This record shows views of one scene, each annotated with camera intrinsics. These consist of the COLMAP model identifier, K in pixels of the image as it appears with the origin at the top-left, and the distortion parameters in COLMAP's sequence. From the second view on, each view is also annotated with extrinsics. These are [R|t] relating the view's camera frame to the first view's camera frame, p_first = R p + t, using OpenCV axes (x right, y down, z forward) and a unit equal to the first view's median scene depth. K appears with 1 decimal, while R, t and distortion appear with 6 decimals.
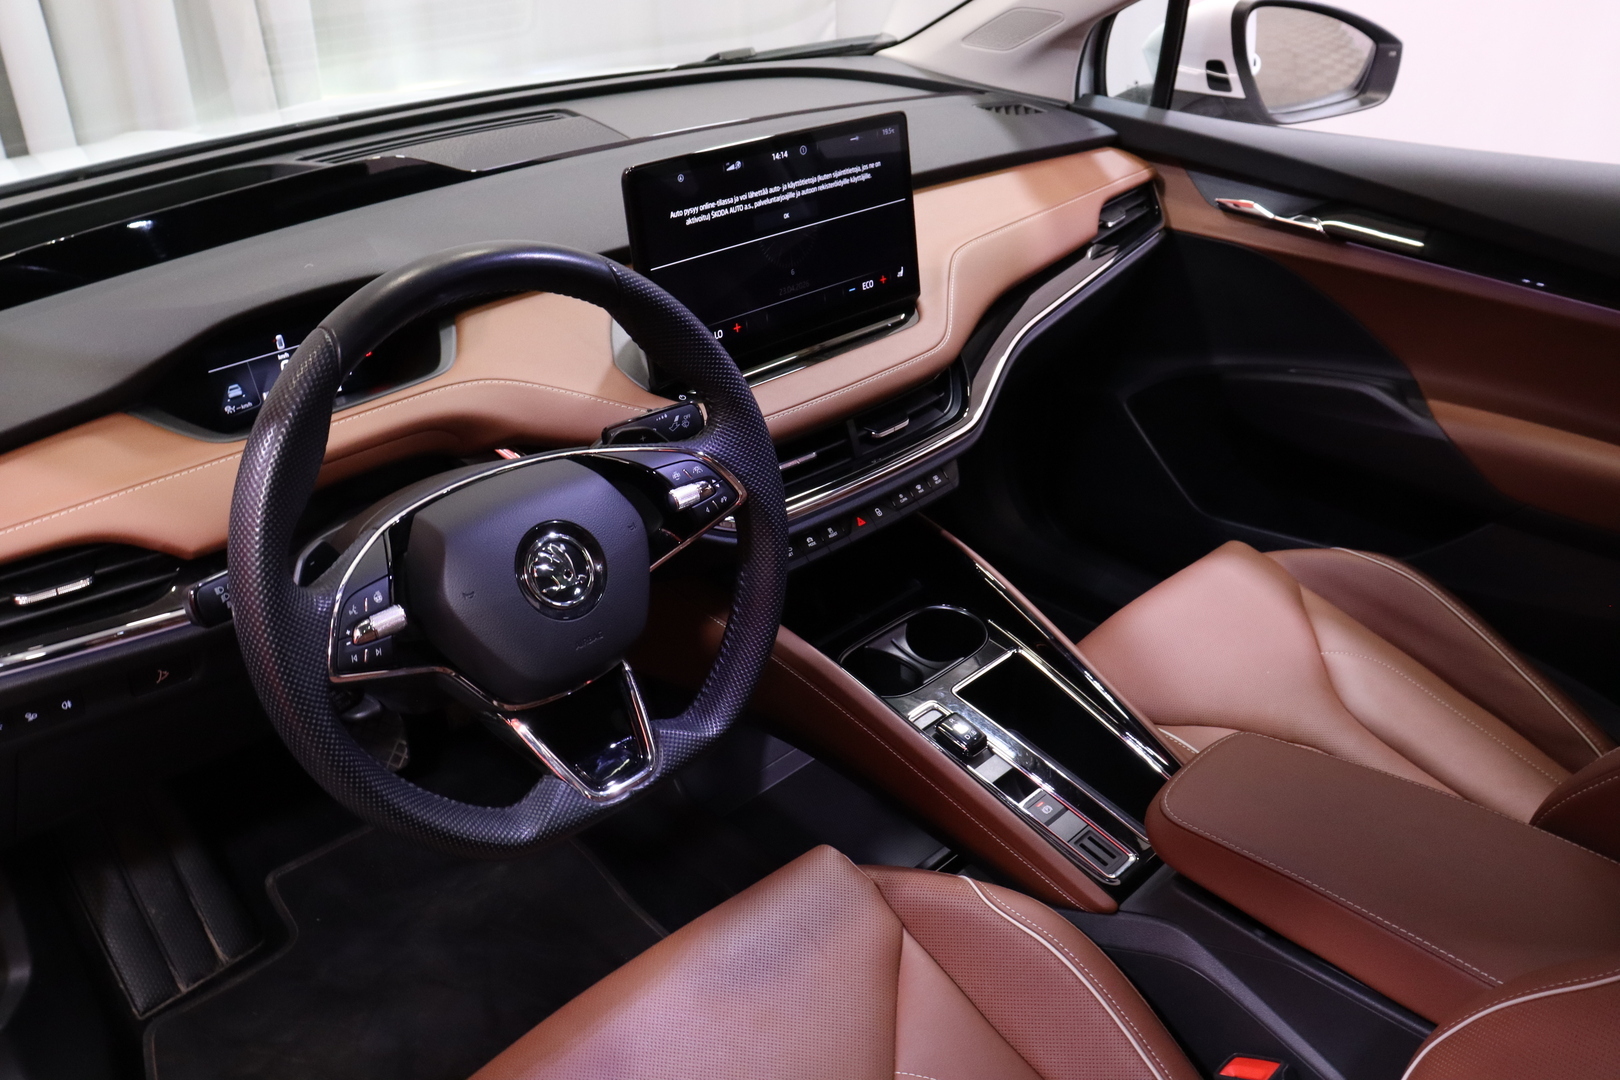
lens RADIAL K [[1303.1, 0, 801.5], [0, 1303.1, 535.2], [0, 0, 1]] dist [-0.173841, 0.136864]
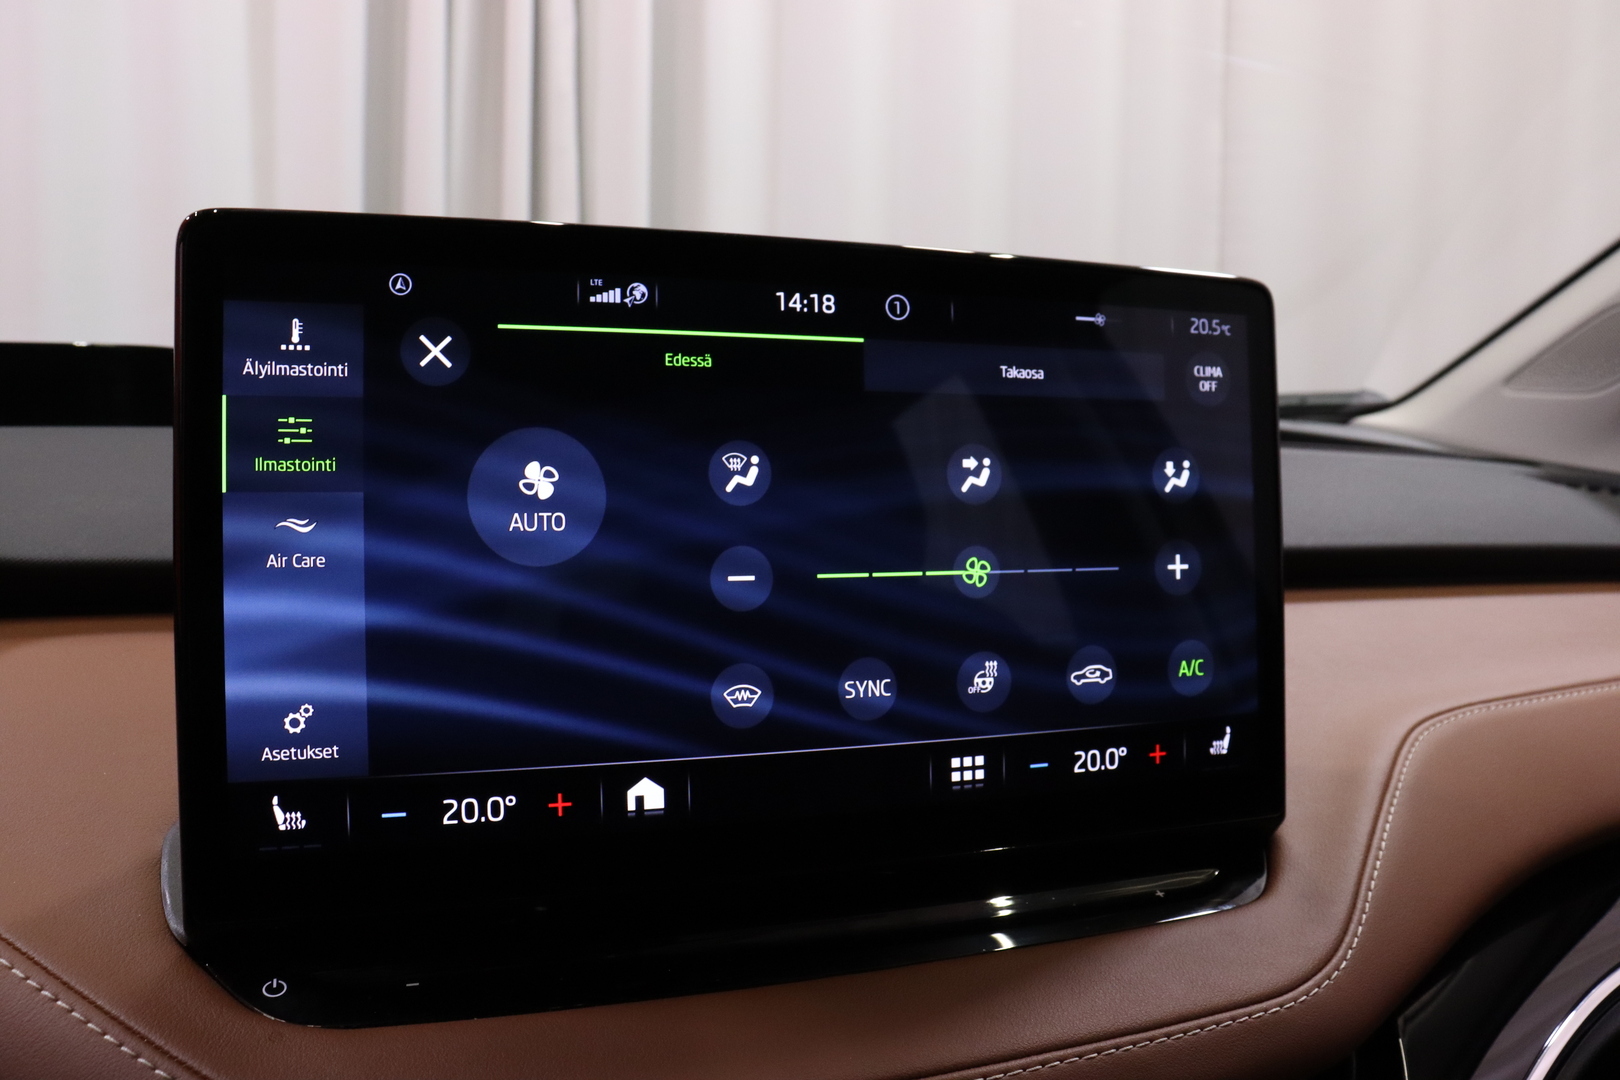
lens RADIAL K [[1303.1, 0, 819.7], [0, 1303.1, 536.5], [0, 0, 1]] dist [-0.173841, 0.136864]
pose [[0.912053, 0.083056, -0.401573, 0.119998], [-0.231594, 0.912476, -0.337271, -0.126044], [0.338413, 0.400611, 0.851462, 0.718747]]
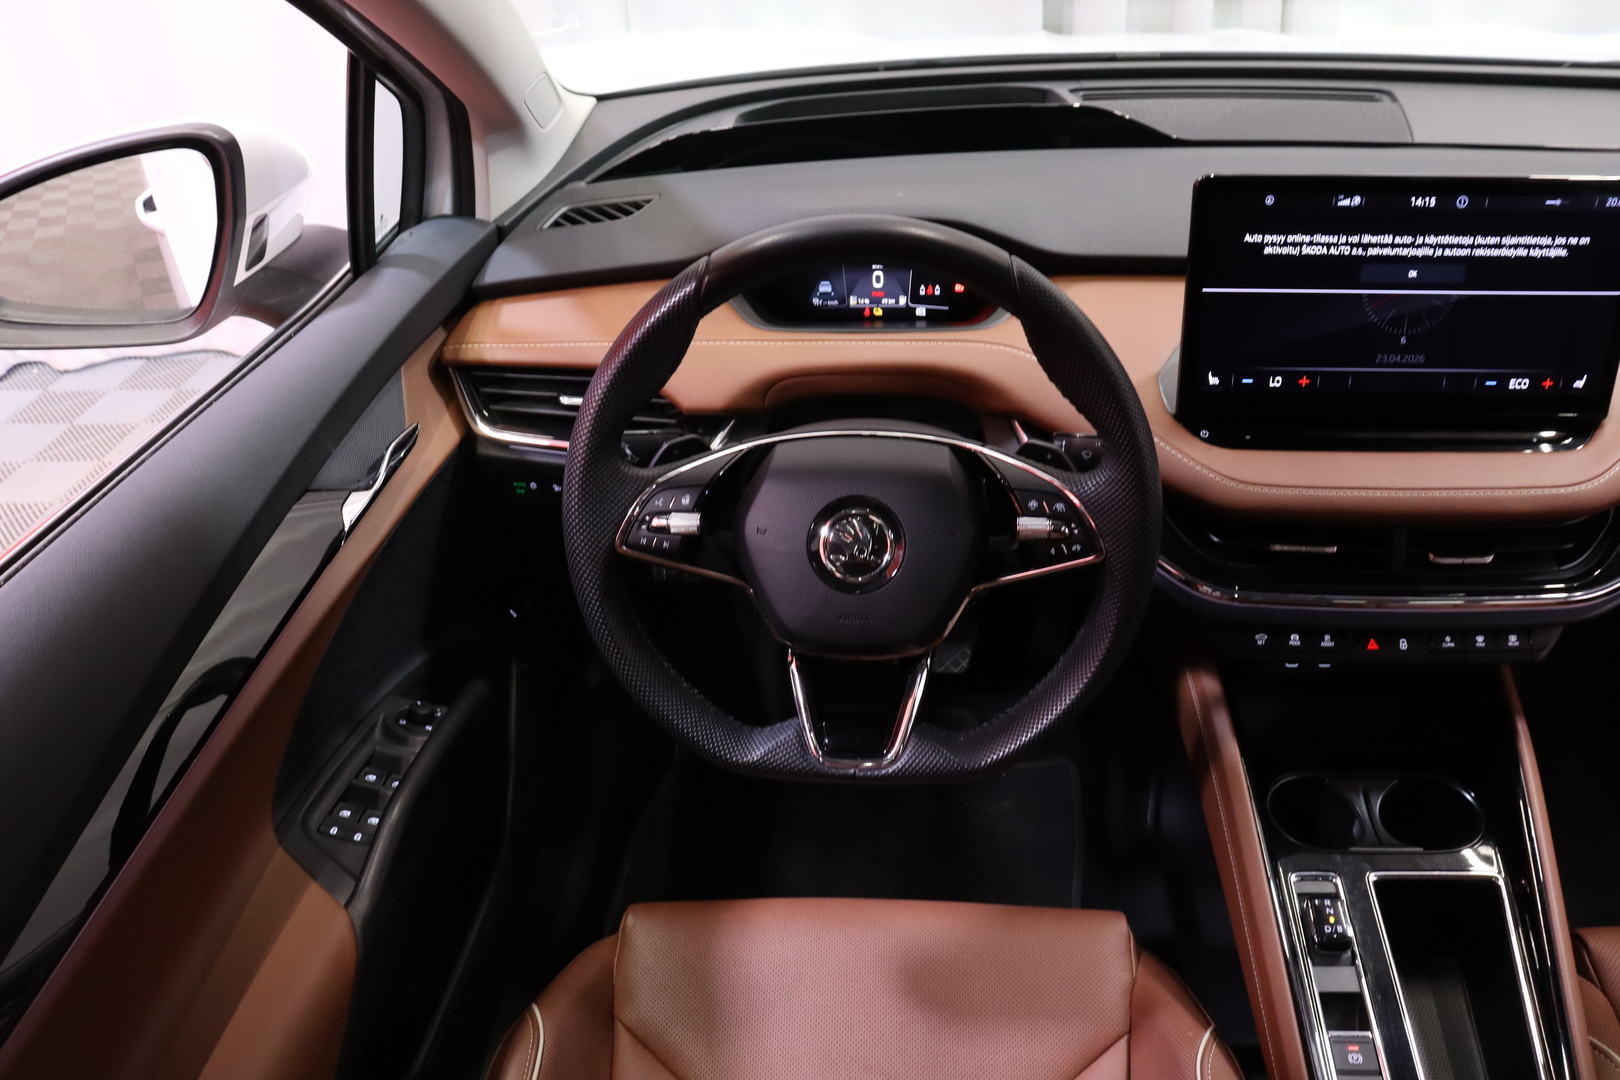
lens RADIAL K [[1303.1, 0, 805.3], [0, 1303.1, 535.3], [0, 0, 1]] dist [-0.173841, 0.136864]
pose [[0.658682, 0.384808, -0.646576, 0.315114], [-0.335590, 0.919368, 0.205286, -0.124352], [0.673437, 0.081767, 0.734709, 0.148437]]
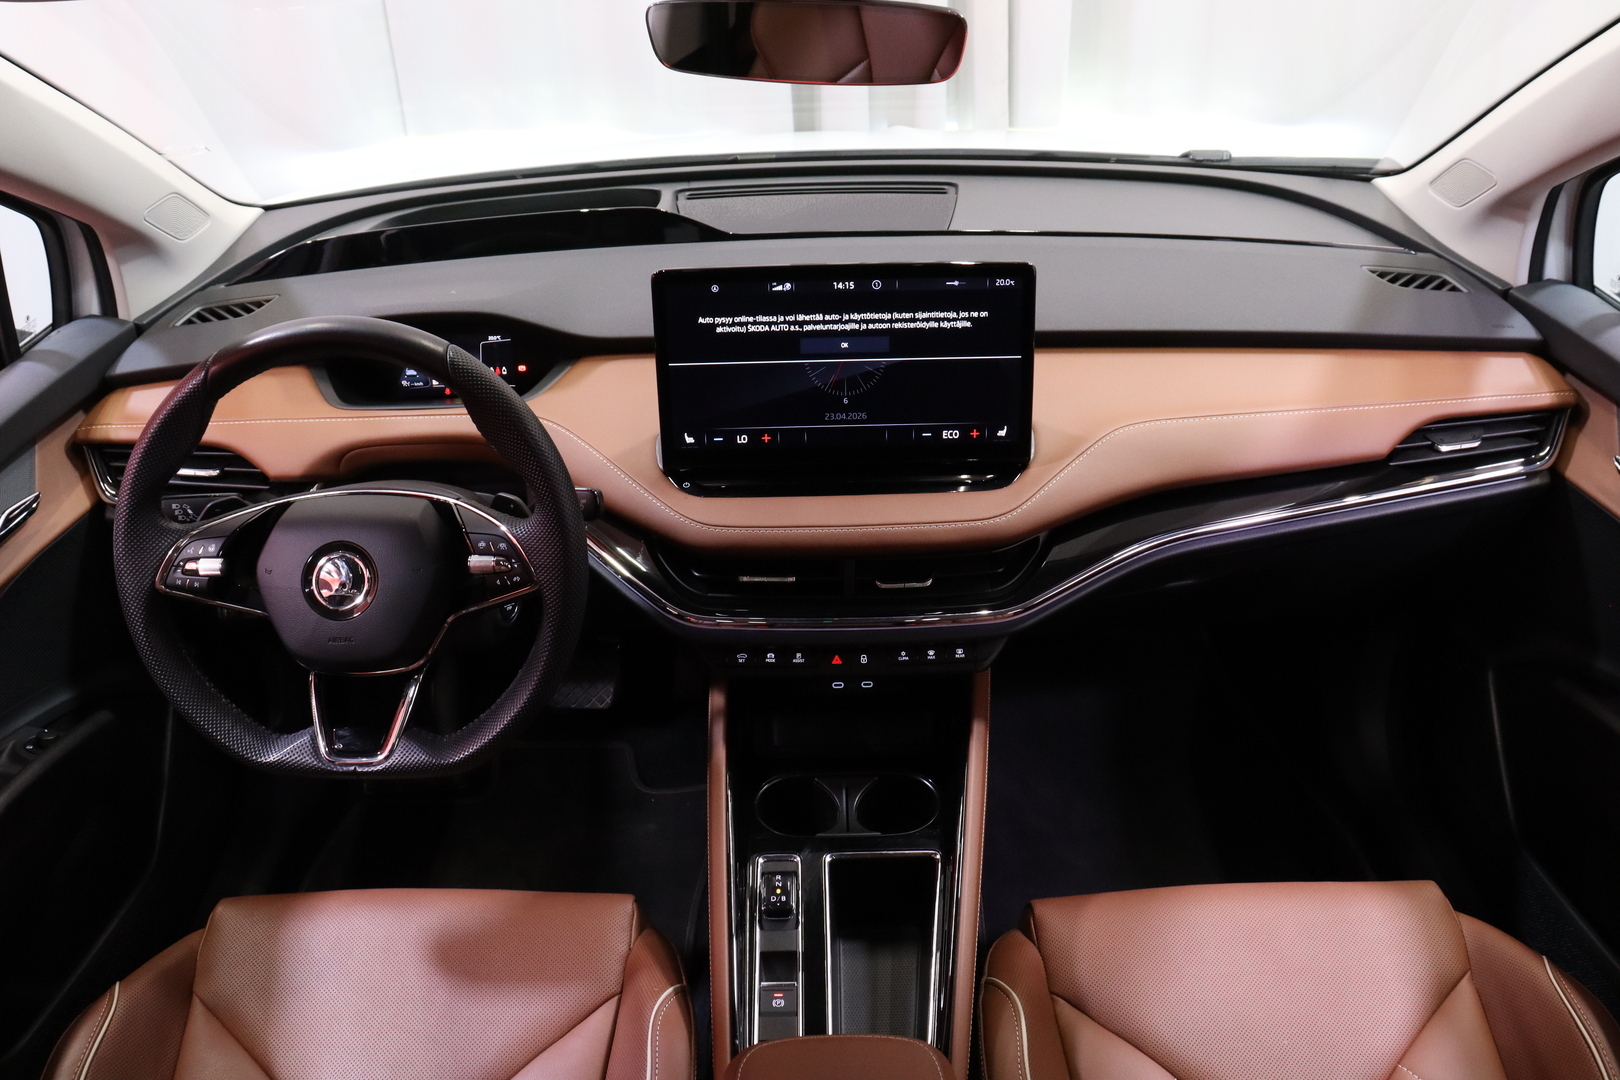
lens RADIAL K [[1303.1, 0, 800.1], [0, 1303.1, 531.6], [0, 0, 1]] dist [-0.173841, 0.136864]
pose [[0.713123, 0.329908, -0.618560, 0.623087], [-0.323437, 0.937659, 0.127216, -0.225400], [0.621967, 0.109345, 0.775371, 0.212130]]
